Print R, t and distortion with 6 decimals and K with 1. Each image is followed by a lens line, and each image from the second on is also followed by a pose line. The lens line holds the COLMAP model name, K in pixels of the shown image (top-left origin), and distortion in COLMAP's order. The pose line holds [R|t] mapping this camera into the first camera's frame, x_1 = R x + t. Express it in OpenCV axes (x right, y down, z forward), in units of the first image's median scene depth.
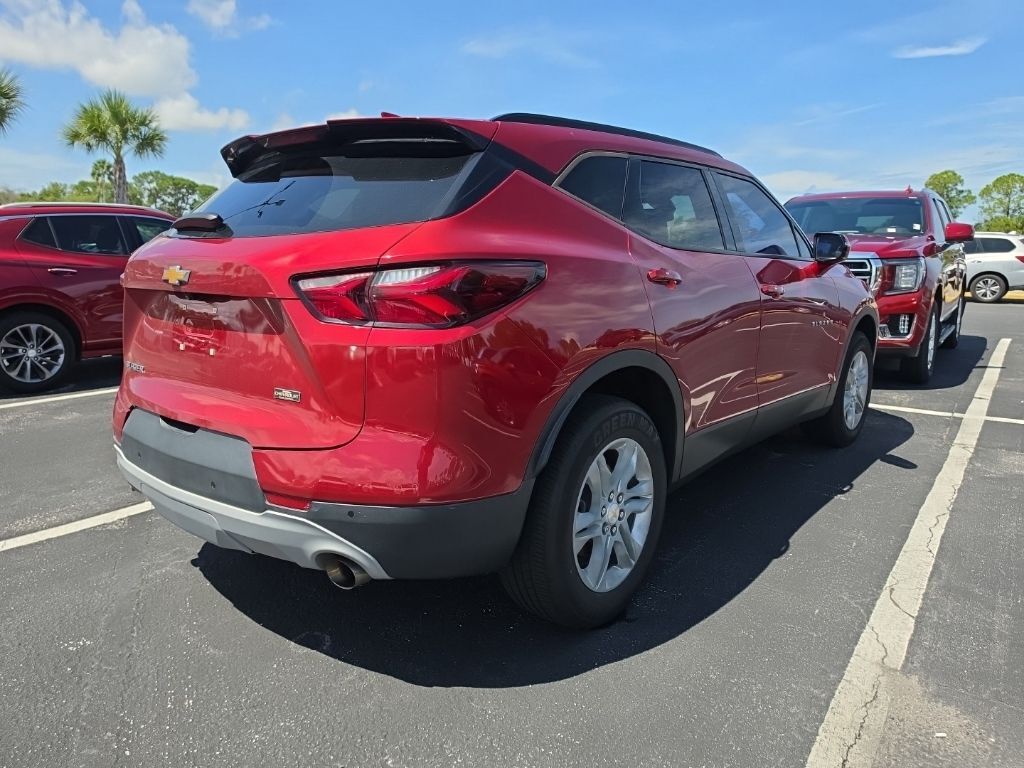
lens RADIAL K [[795.7, 0, 513.6], [0, 795.7, 379.7], [0, 0, 1]] dist [-0.011438, -0.000961]
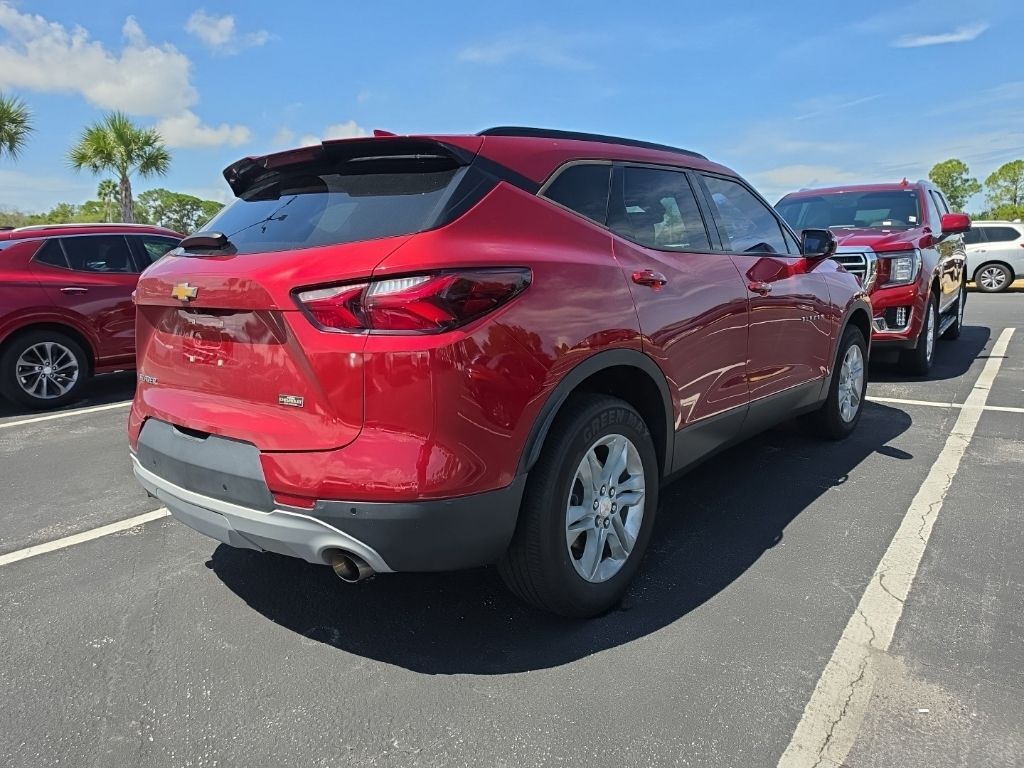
lens RADIAL K [[841.3, 0, 512.0], [0, 841.3, 384.0], [0, 0, 1]] dist [-0.001444, -0.003384]
pose [[0.999173, -0.028426, -0.029057, 0.037736], [0.028261, 0.999582, -0.006071, 0.010188], [0.029217, 0.005245, 0.999559, -0.101068]]
